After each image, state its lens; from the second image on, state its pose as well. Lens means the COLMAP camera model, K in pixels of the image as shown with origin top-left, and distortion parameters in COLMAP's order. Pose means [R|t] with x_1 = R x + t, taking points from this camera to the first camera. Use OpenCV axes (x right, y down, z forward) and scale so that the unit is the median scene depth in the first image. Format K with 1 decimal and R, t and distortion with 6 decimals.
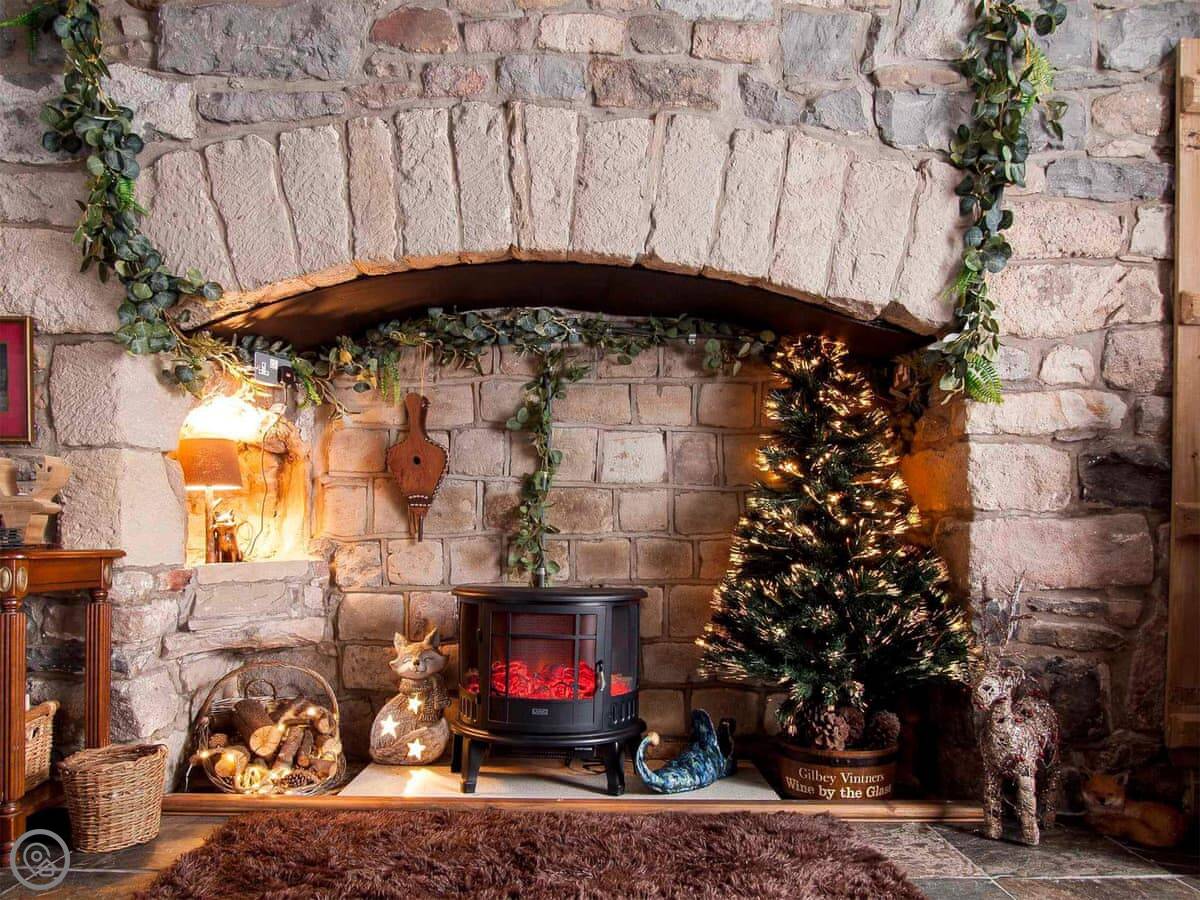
lens RADIAL K [[791.7, 0, 598.1], [0, 791.7, 529.2], [0, 0, 1]] dist [-0.023602, 0.002218]
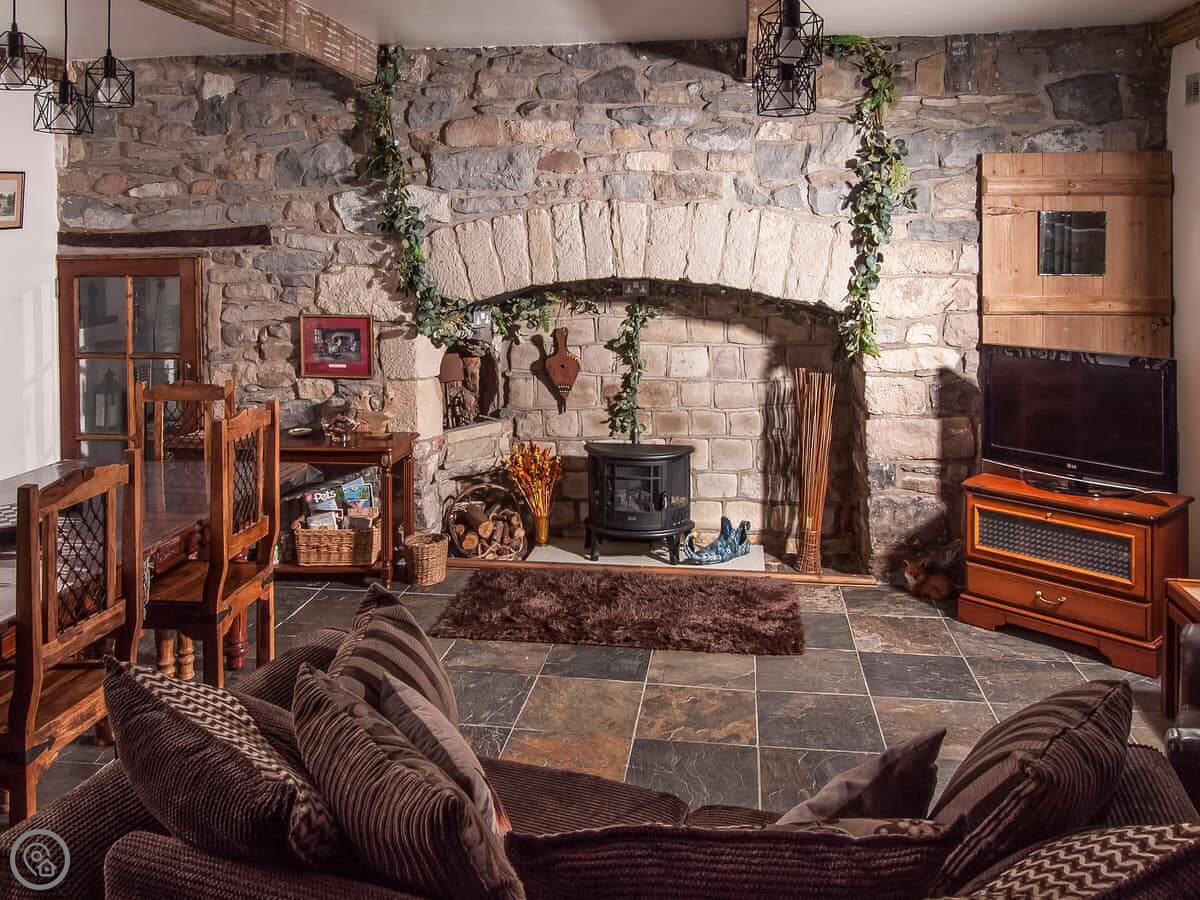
lens RADIAL K [[923.6, 0, 613.7], [0, 923.6, 241.4], [0, 0, 1]] dist [-0.002974, -0.006965]
pose [[0.990784, -0.013990, -0.134725, 0.192539], [0.014386, 0.999895, 0.001966, -0.442563], [0.134684, -0.003886, 0.990881, -1.201519]]
